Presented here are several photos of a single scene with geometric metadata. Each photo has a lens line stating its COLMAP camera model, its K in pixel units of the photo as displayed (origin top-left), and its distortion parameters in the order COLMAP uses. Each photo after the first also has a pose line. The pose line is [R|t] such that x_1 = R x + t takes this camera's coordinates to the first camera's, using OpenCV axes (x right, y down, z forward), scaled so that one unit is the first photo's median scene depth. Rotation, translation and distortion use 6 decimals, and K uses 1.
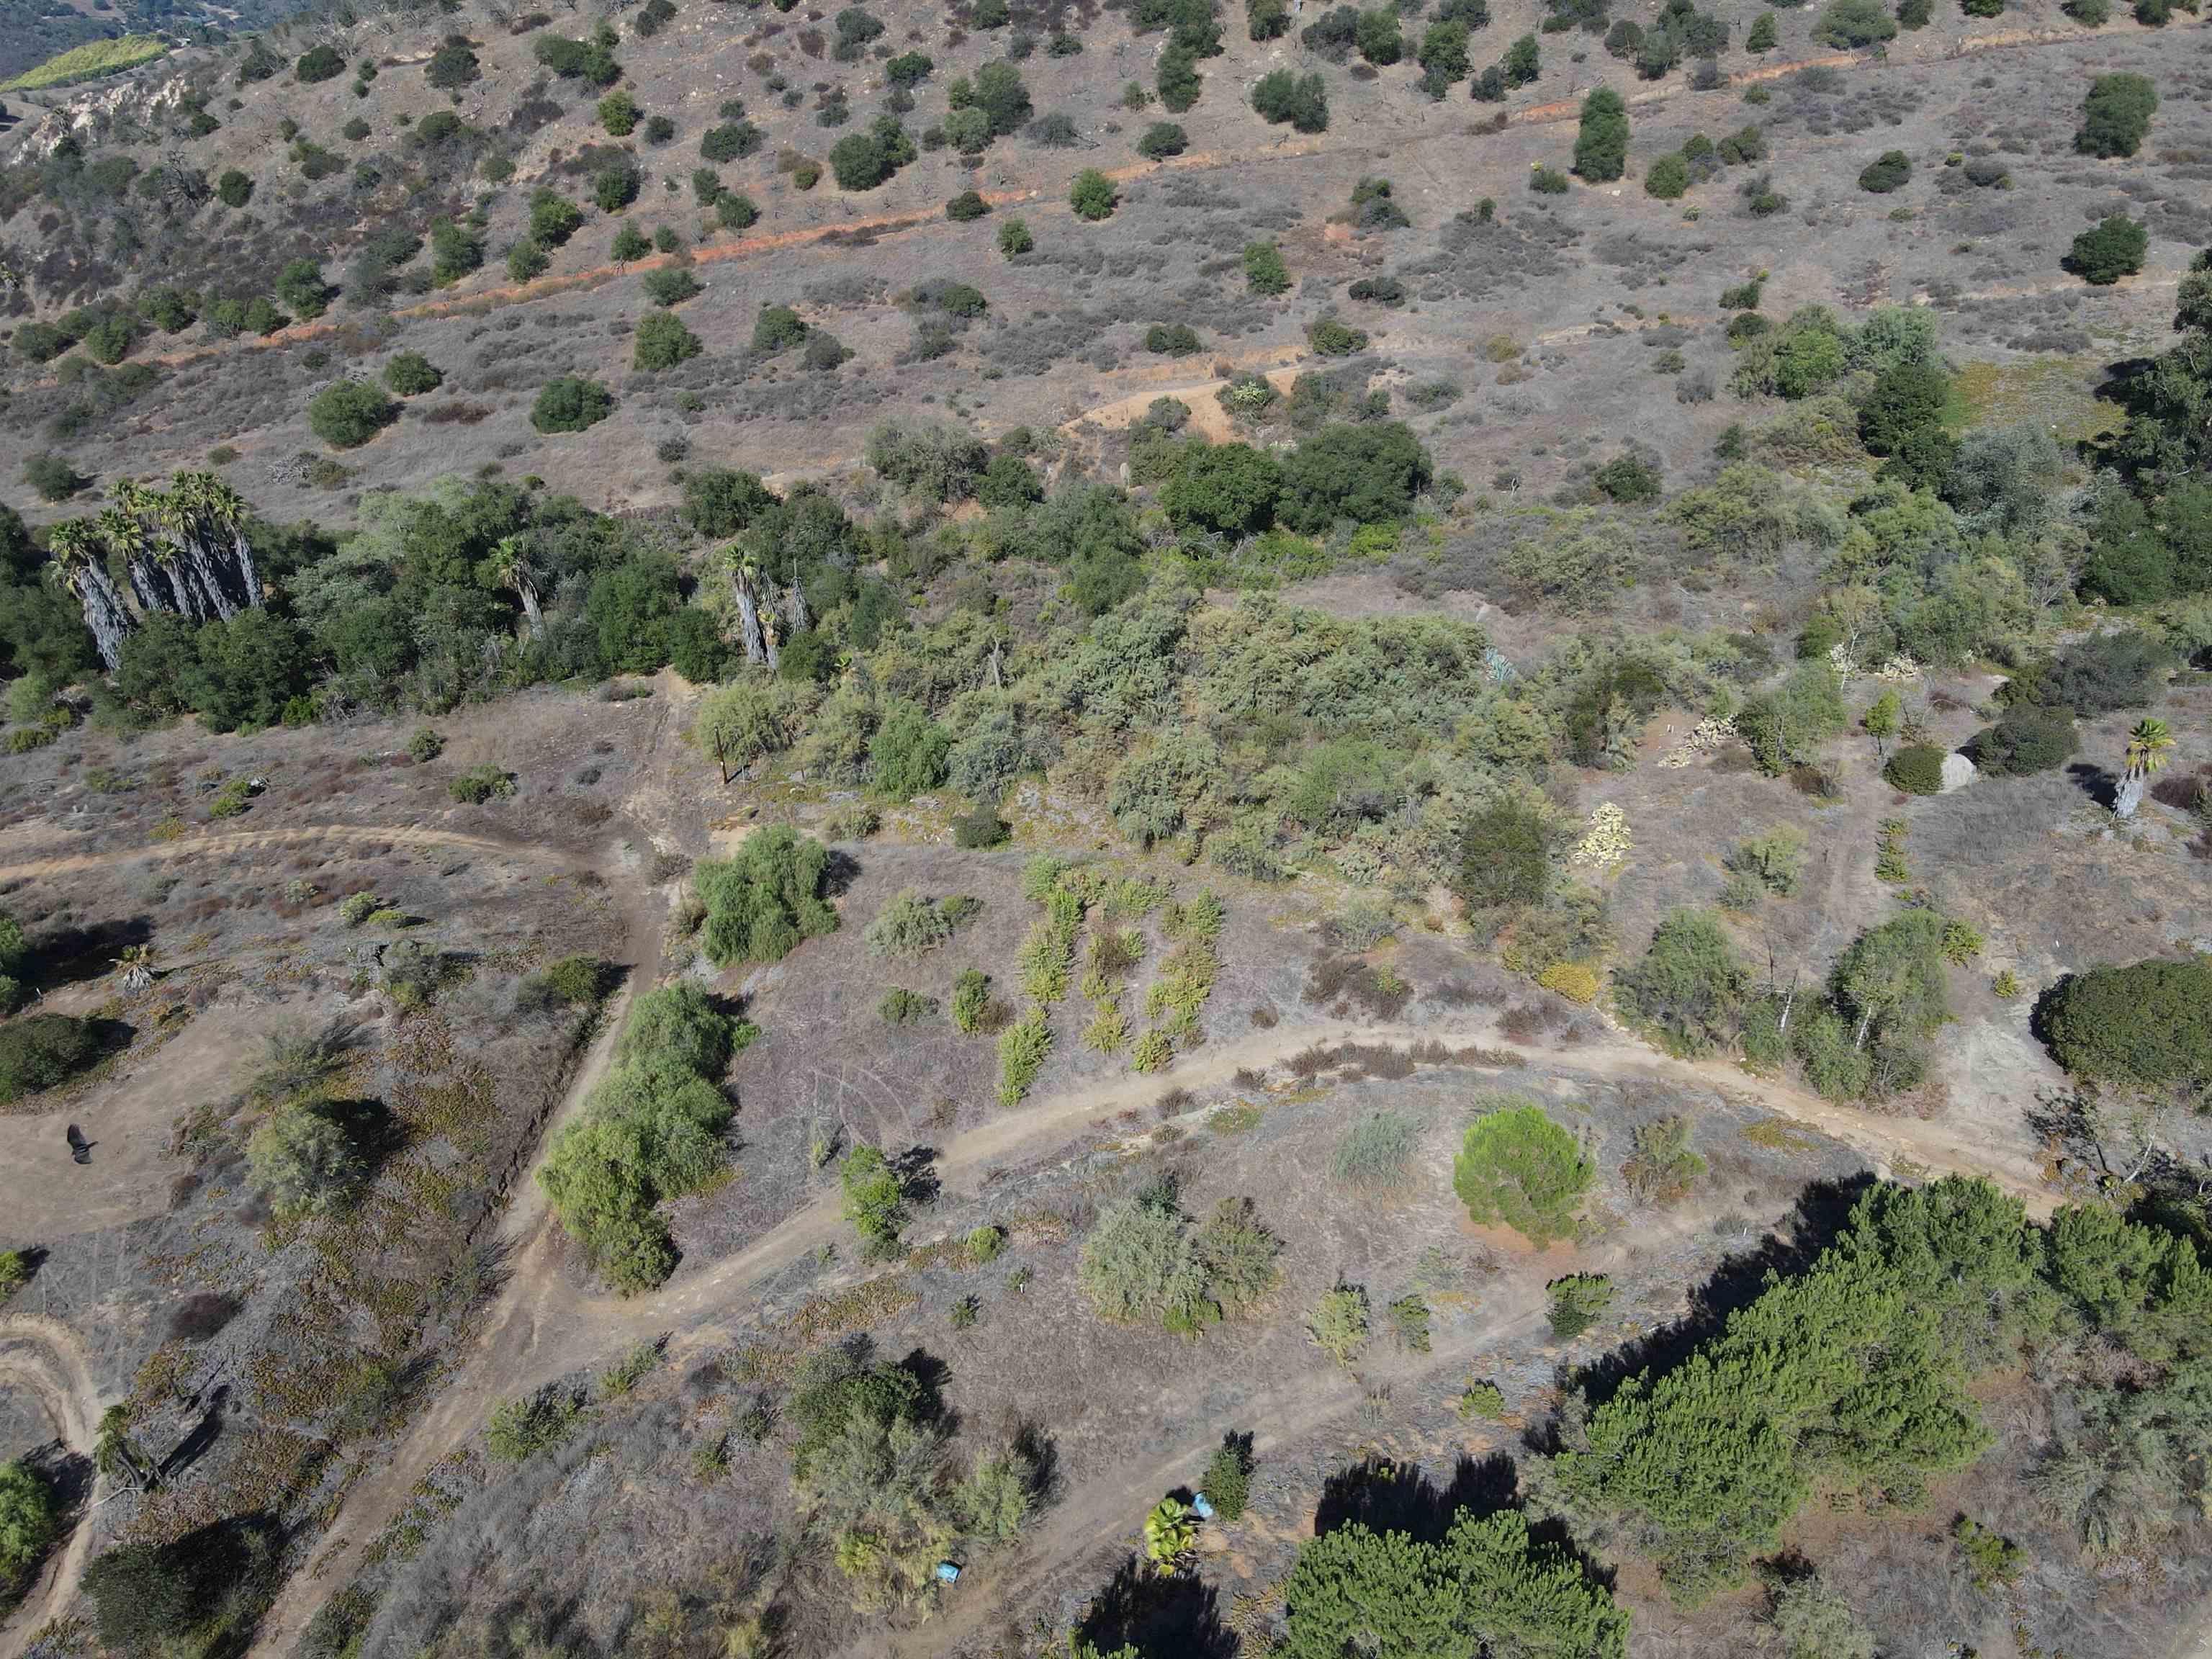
lens RADIAL K [[1619.6, 0, 1094.7], [0, 1619.6, 825.7], [0, 0, 1]] dist [0.001340, 0.016653]
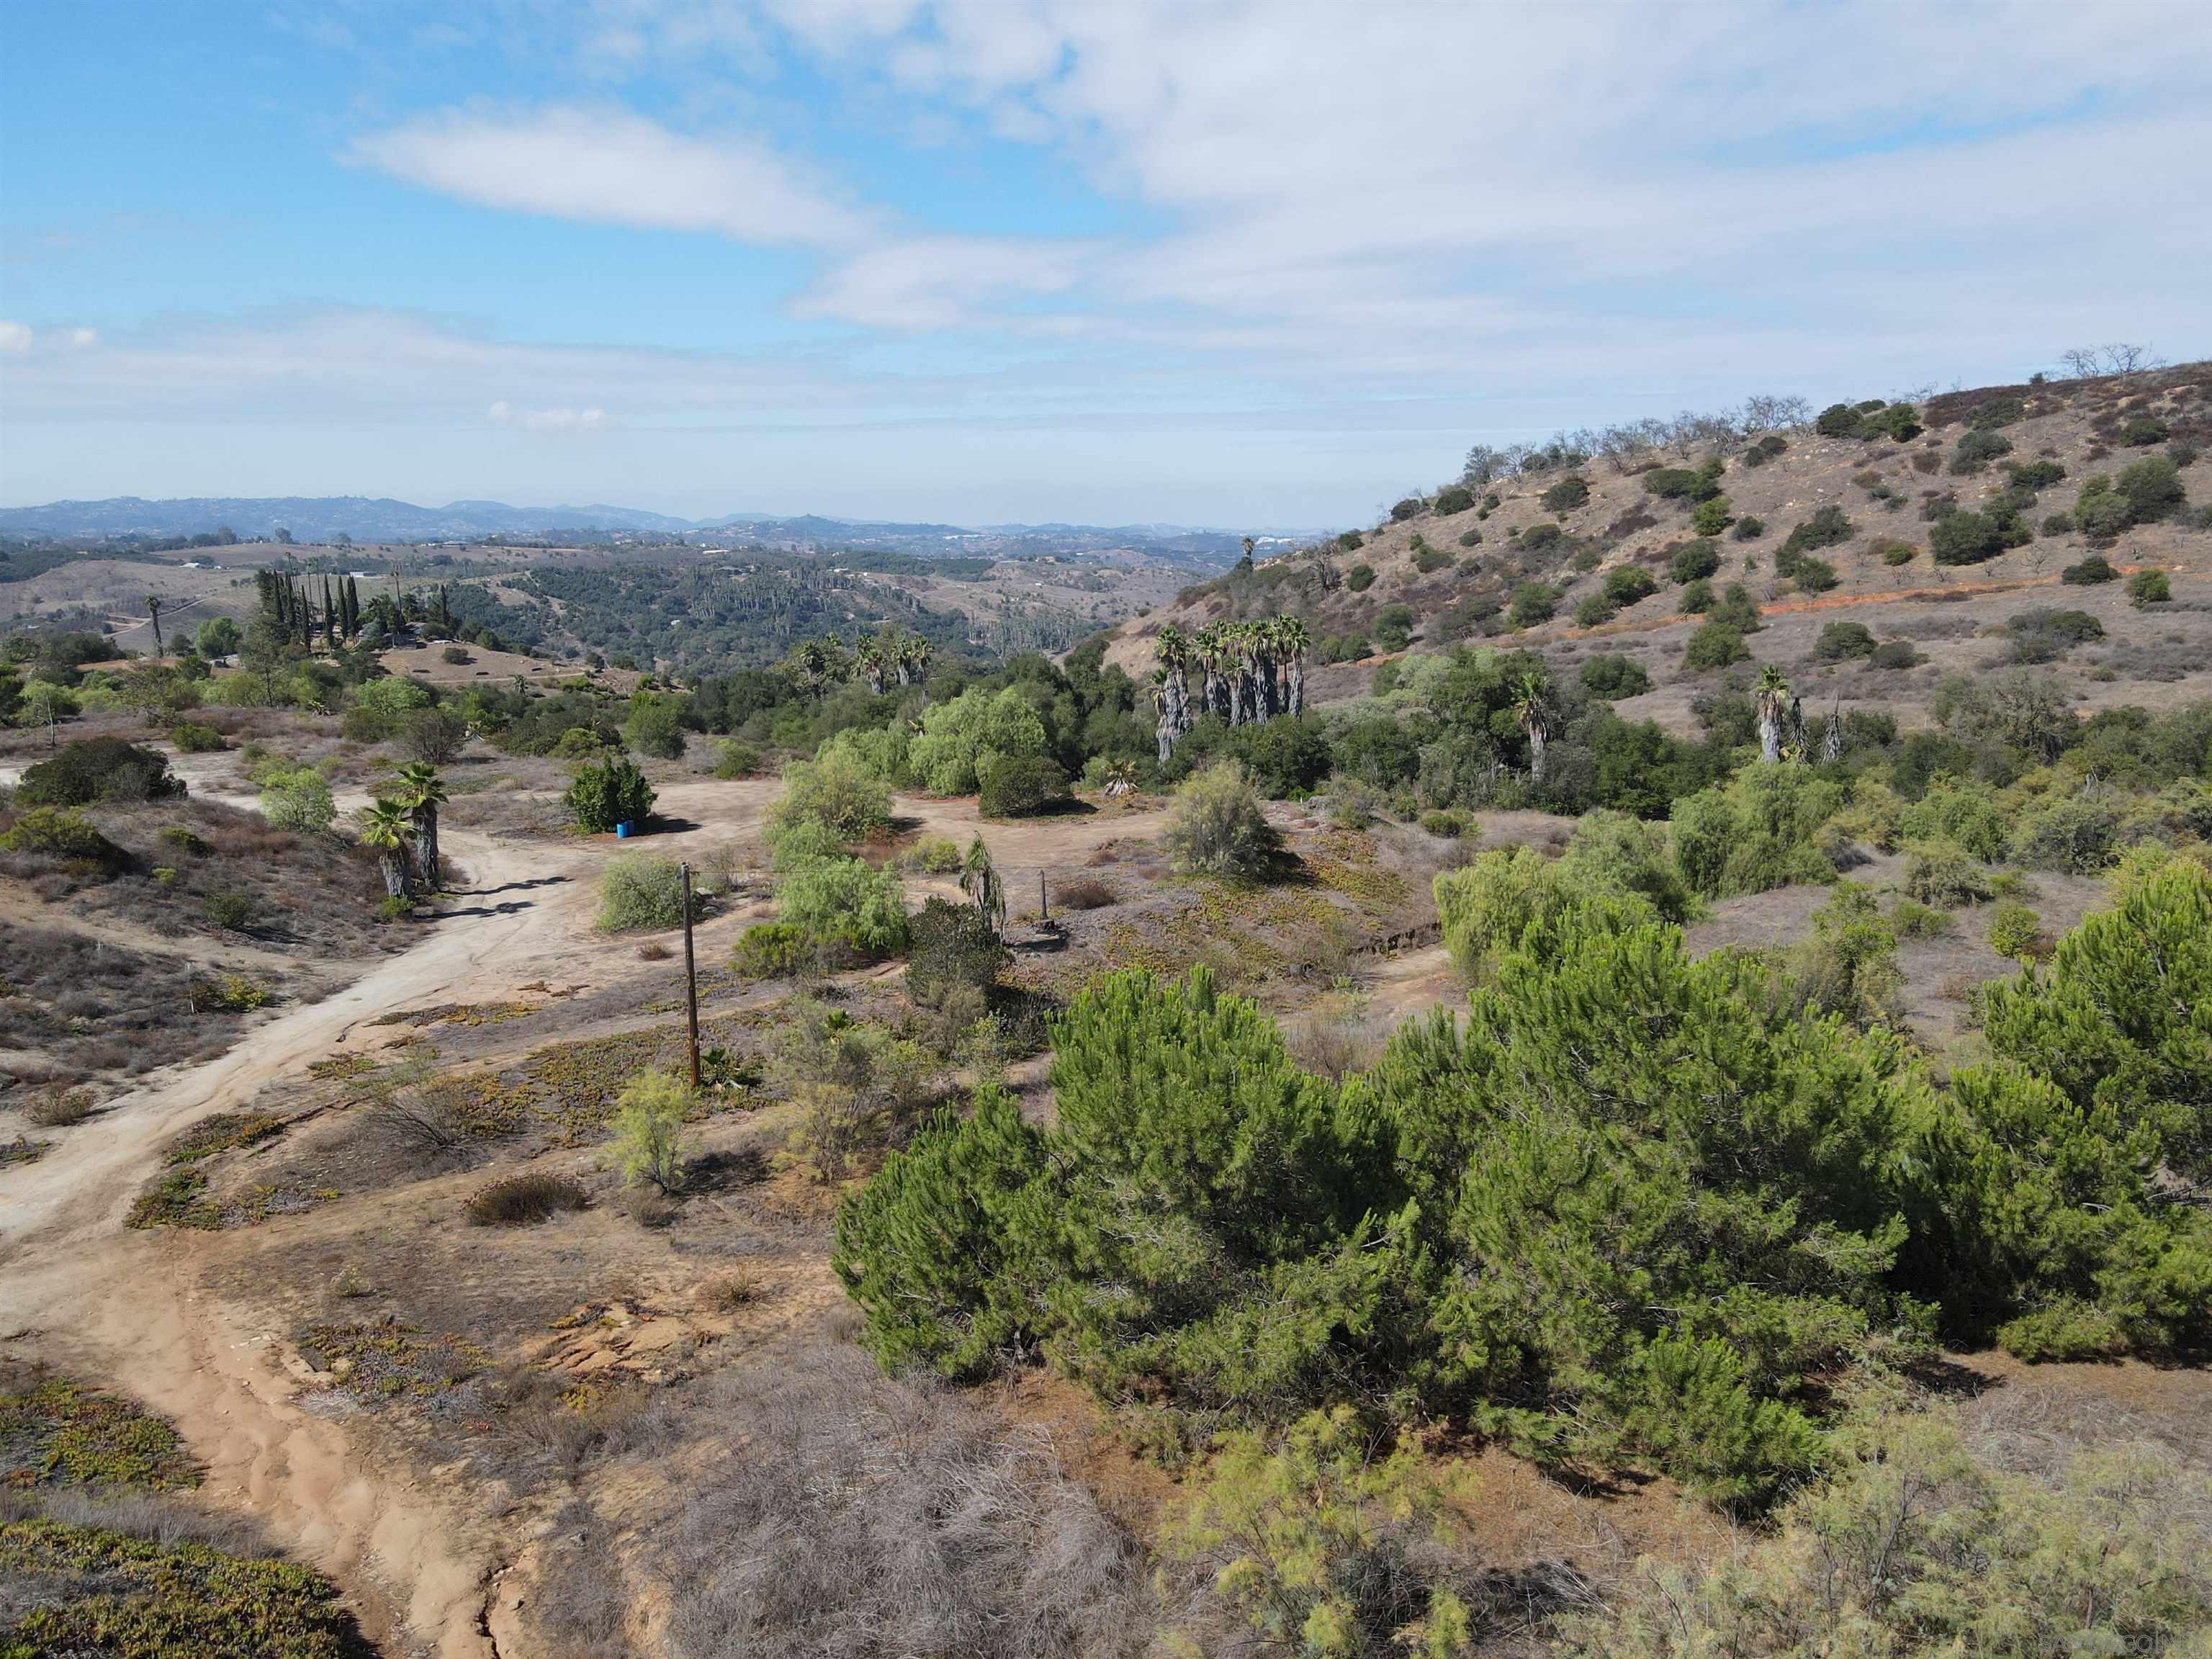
lens RADIAL K [[1619.6, 0, 1091.8], [0, 1619.6, 827.5], [0, 0, 1]] dist [0.001340, 0.016653]
pose [[0.815628, 0.111384, -0.567755, -0.003220], [-0.319677, 0.904663, -0.281763, 0.268013], [0.482243, 0.411312, 0.773476, 0.122625]]
